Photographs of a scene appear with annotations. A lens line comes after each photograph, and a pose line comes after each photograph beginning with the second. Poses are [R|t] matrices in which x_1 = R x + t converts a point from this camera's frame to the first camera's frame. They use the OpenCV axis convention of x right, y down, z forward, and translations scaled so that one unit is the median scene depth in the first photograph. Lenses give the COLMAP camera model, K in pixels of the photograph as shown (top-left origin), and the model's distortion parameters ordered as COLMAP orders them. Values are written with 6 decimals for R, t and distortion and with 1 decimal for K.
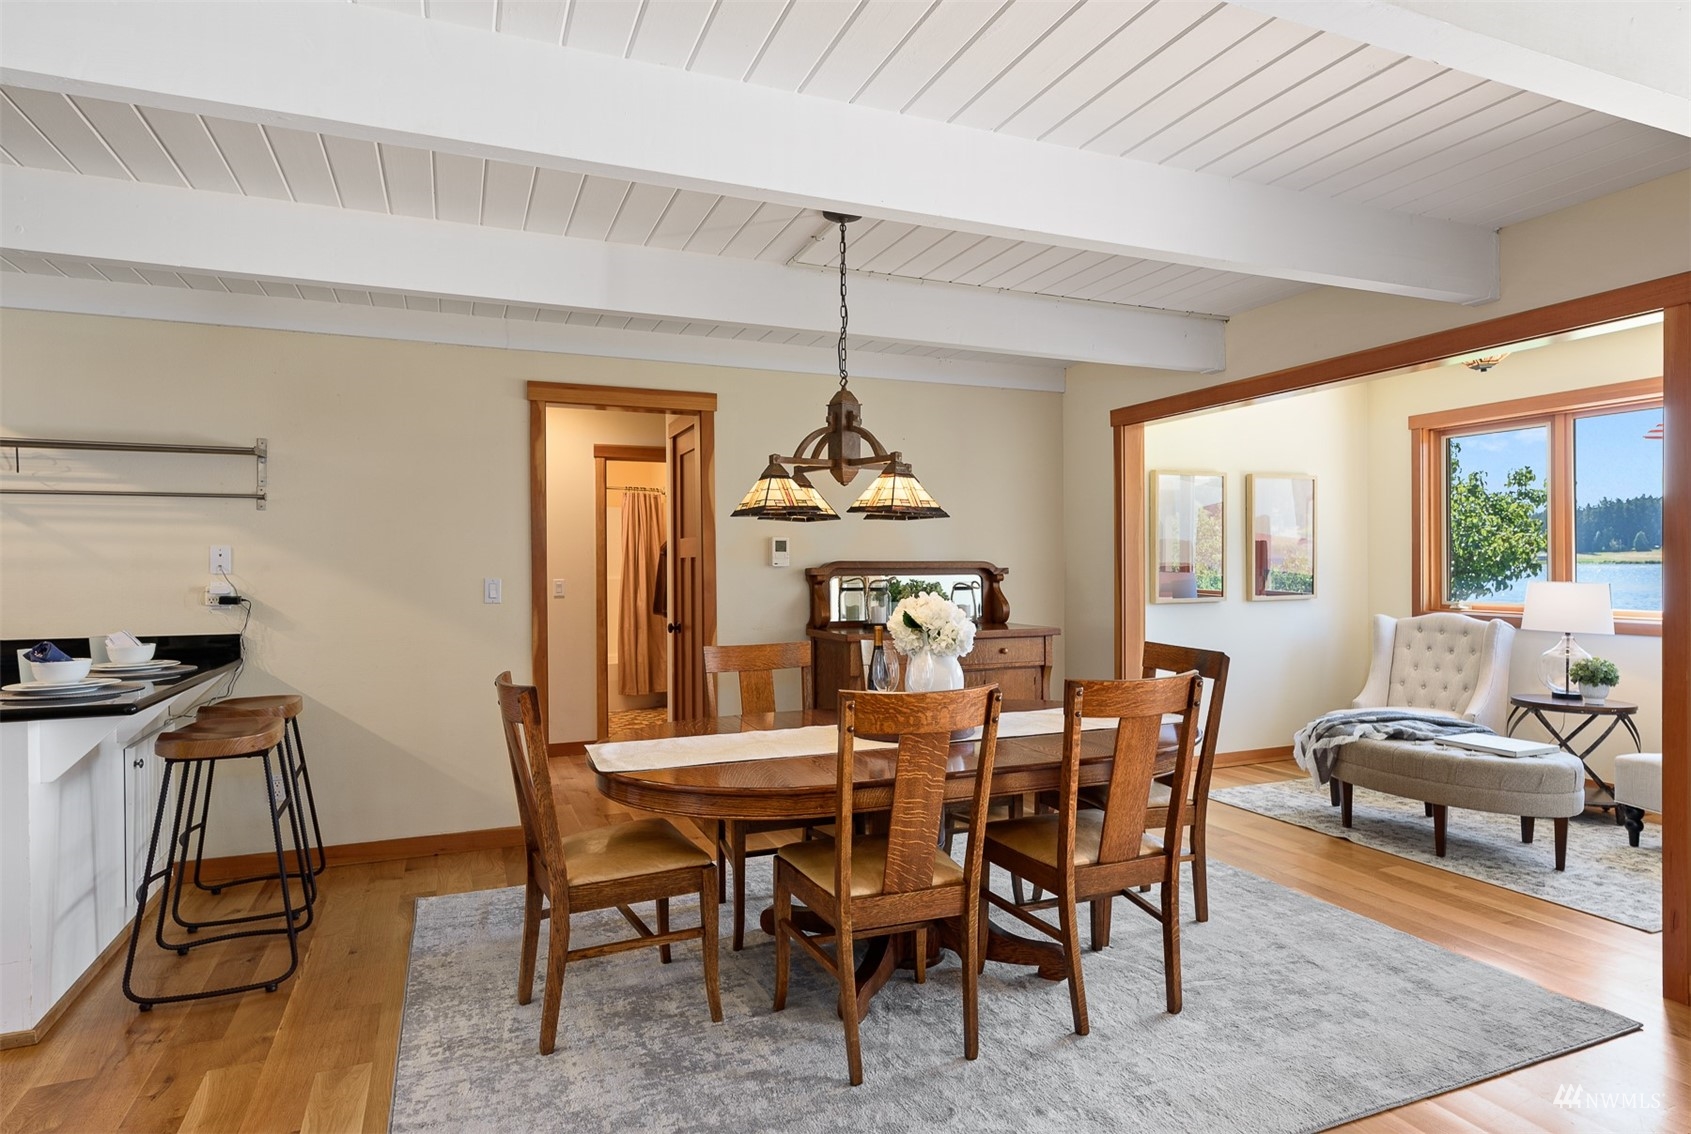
lens RADIAL K [[931.9, 0, 845.5], [0, 931.9, 567.0], [0, 0, 1]] dist [-0.001015, -0.000922]
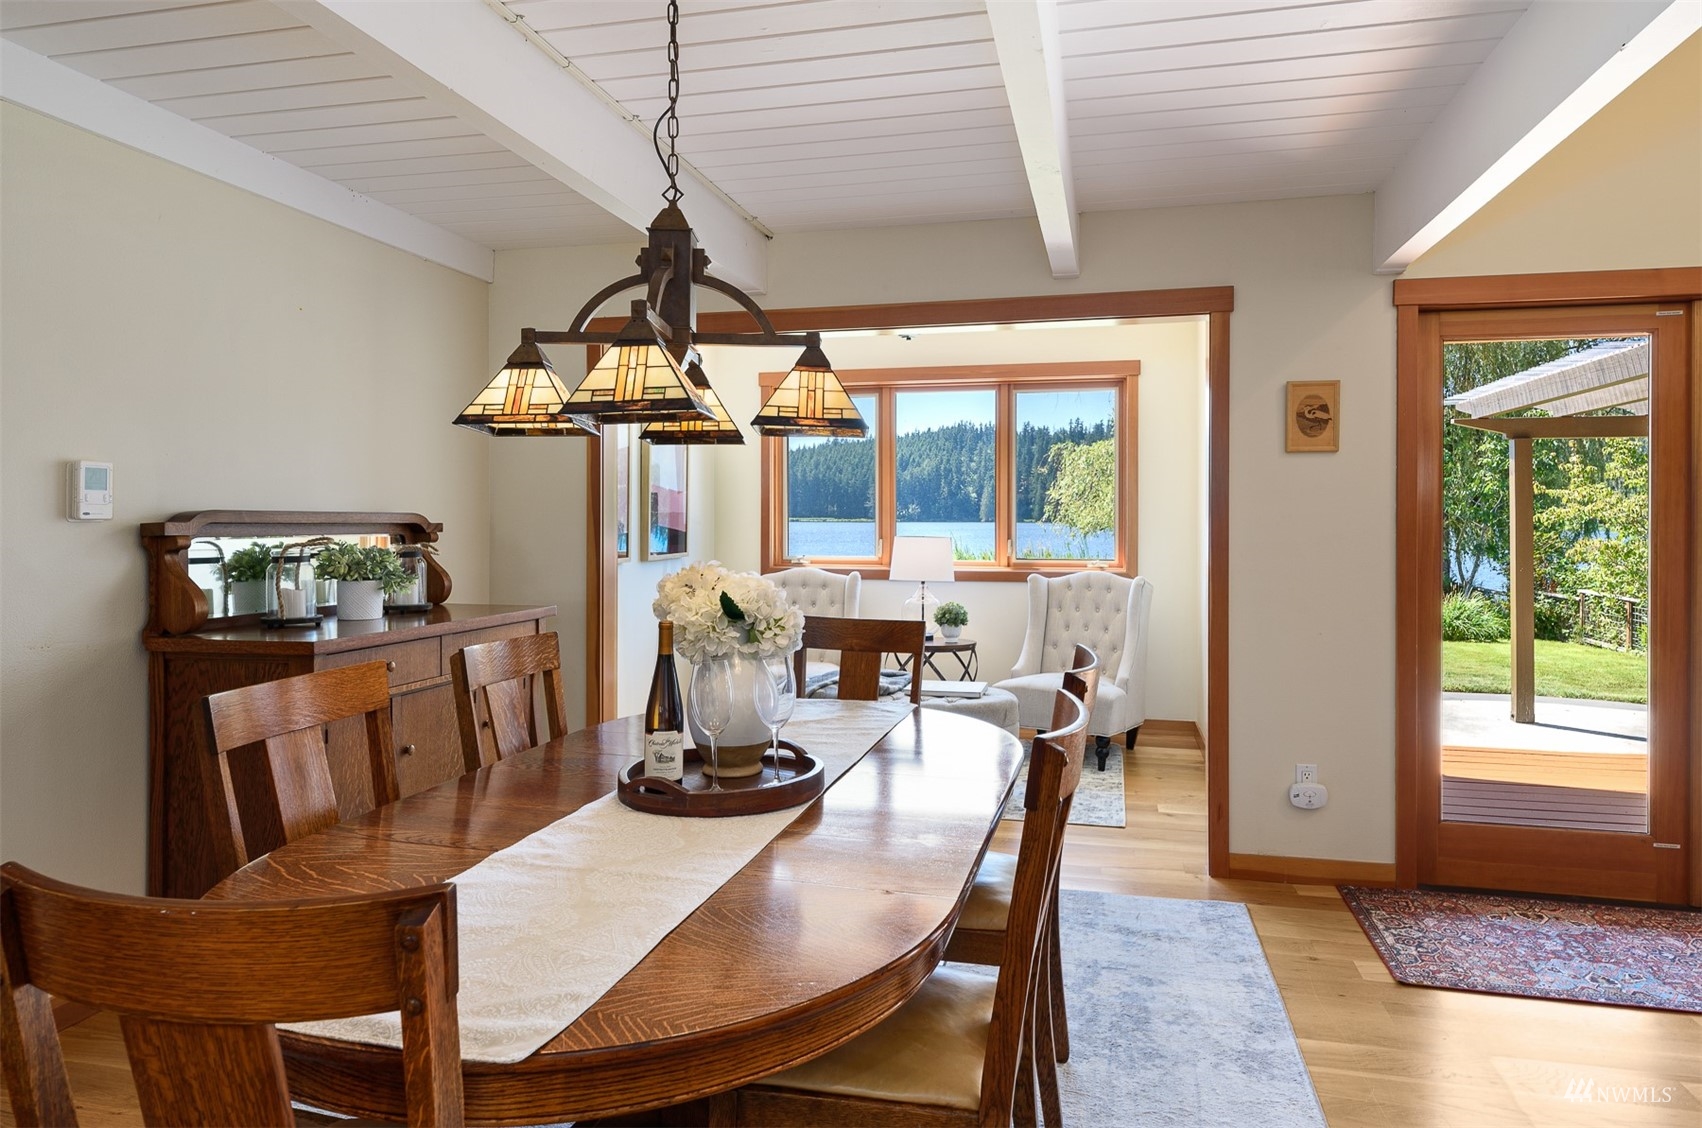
lens RADIAL K [[1014.7, 0, 855.4], [0, 1014.7, 521.4], [0, 0, 1]] dist [0.000133, -0.000522]
pose [[0.584222, 0.003626, 0.811586, -0.273144], [-0.003660, 0.999992, -0.001833, -0.000091], [-0.811586, -0.001900, 0.584230, 0.345872]]
